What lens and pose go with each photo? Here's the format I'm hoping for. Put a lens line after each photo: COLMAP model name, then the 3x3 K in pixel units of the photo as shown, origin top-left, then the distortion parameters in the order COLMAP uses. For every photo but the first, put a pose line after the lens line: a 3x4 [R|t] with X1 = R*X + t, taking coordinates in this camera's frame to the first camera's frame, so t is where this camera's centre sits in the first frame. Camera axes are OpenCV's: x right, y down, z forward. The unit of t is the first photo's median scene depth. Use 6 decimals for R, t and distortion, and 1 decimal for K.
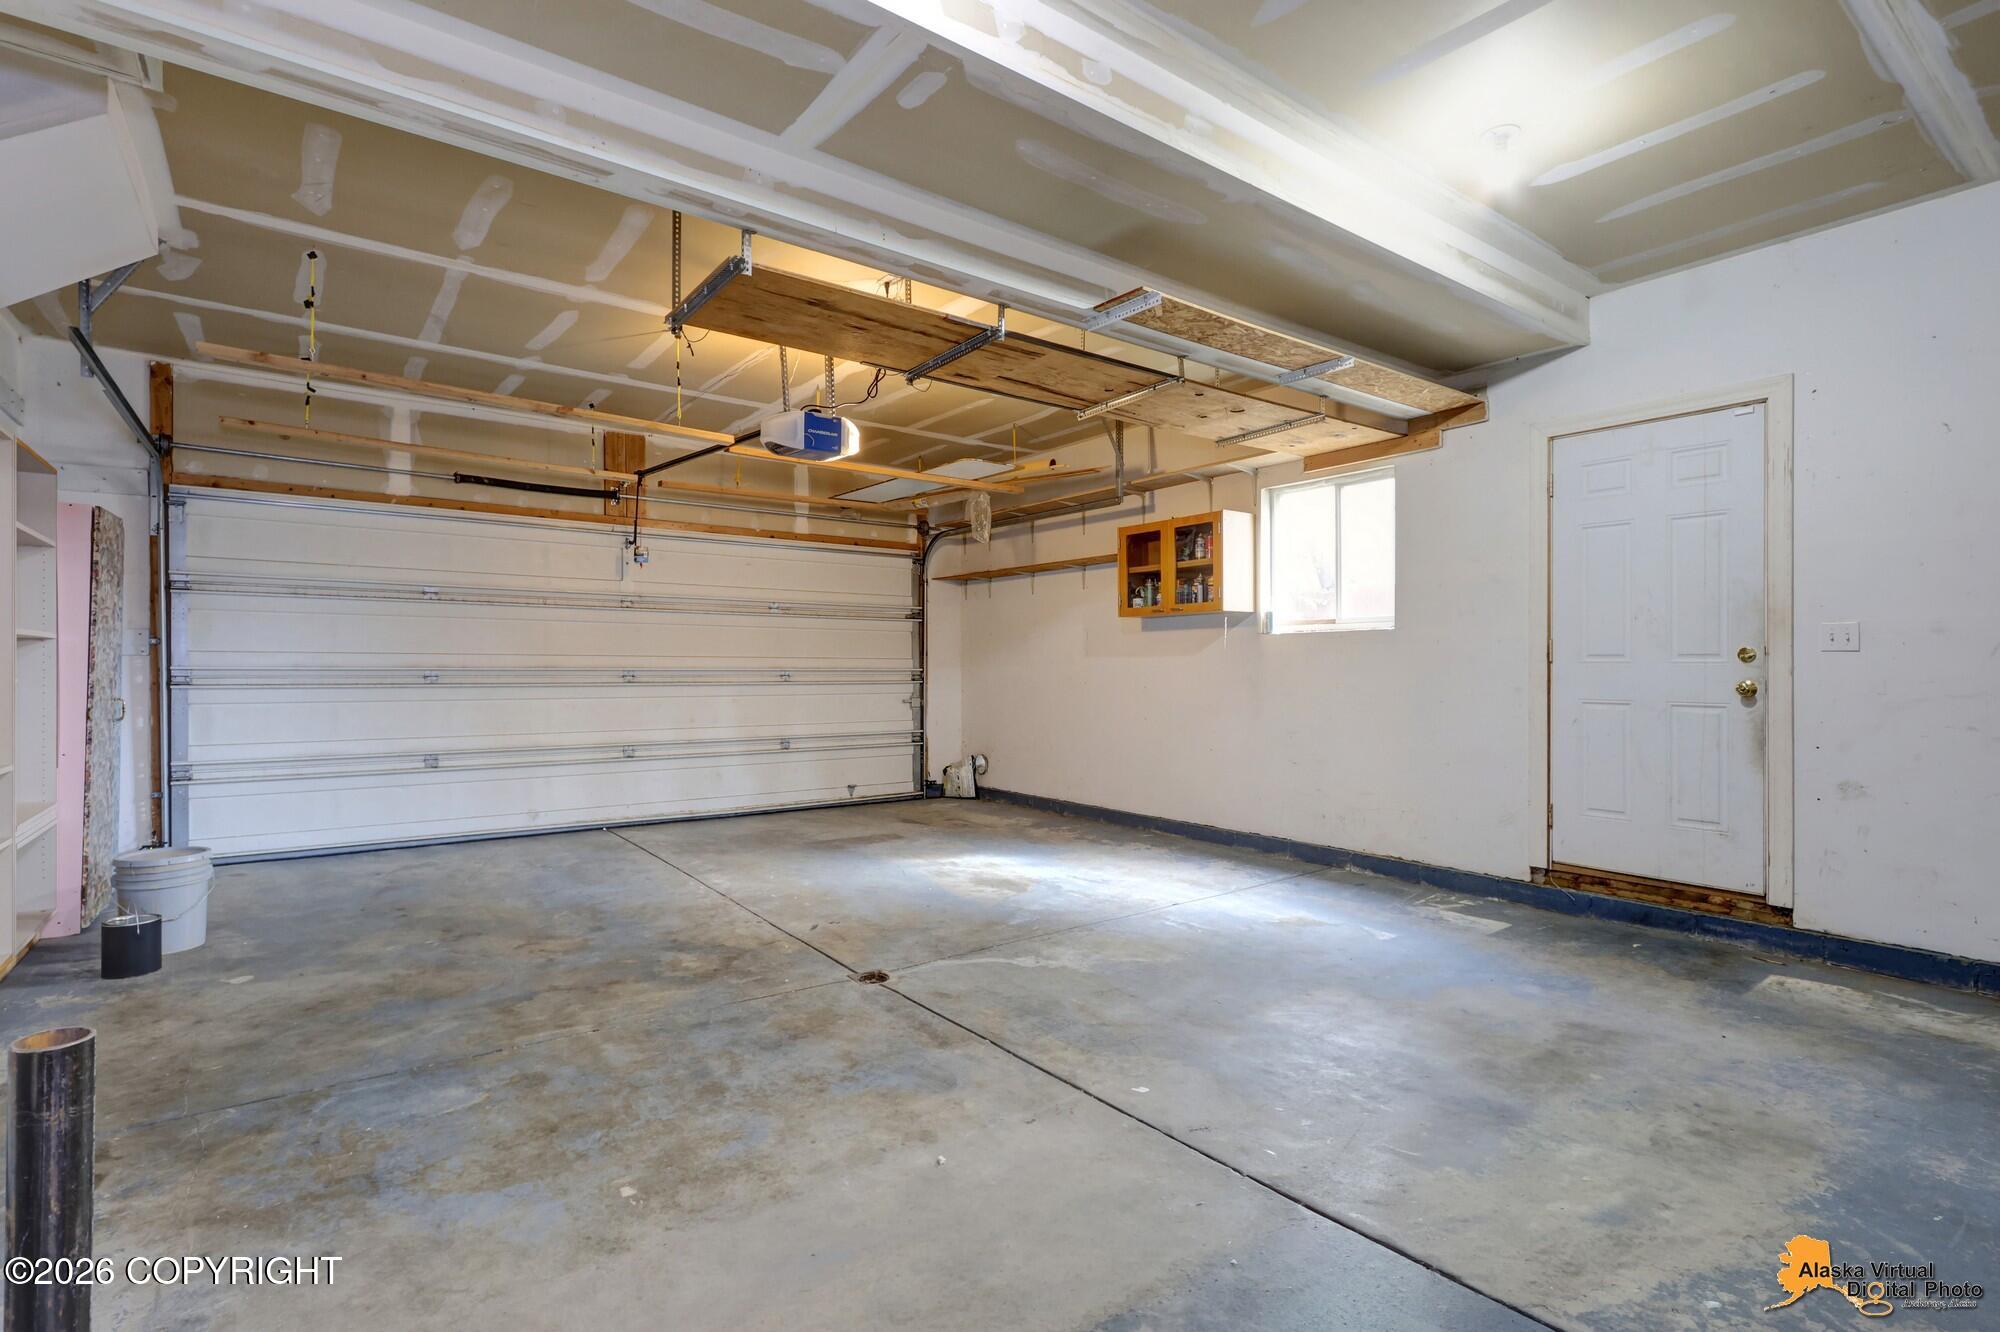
lens RADIAL K [[937.5, 0, 992.0], [0, 937.5, 677.9], [0, 0, 1]] dist [0.009094, -0.000597]
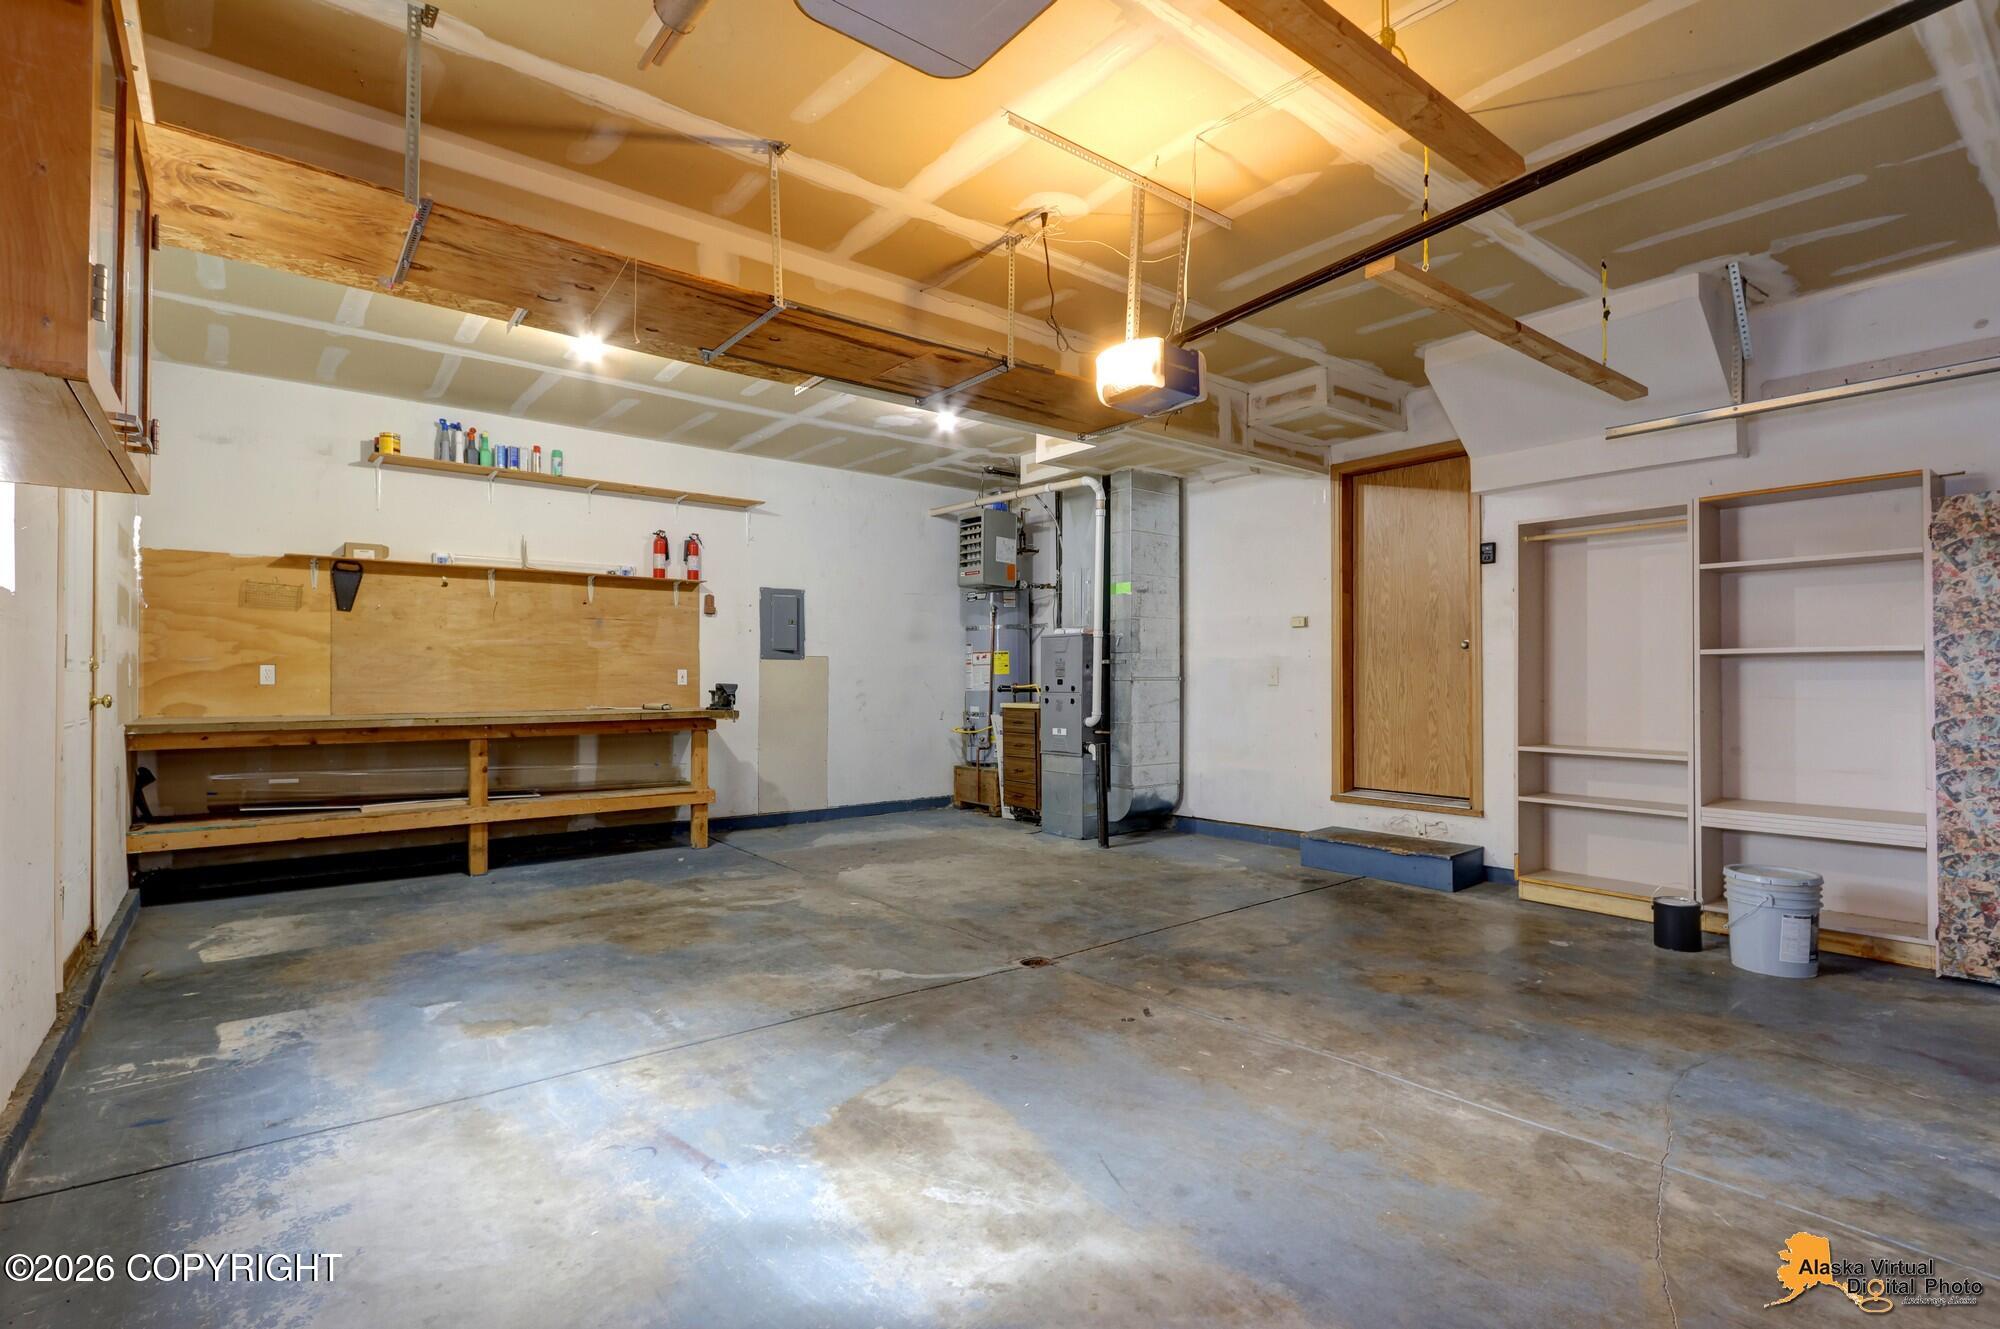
lens RADIAL K [[937.5, 0, 992.0], [0, 937.5, 676.4], [0, 0, 1]] dist [0.009094, -0.000597]
pose [[-0.999546, -0.001203, -0.030092, -0.040552], [-0.001344, 0.999988, 0.004642, -0.019938], [0.030086, 0.004681, -0.999536, 1.976647]]
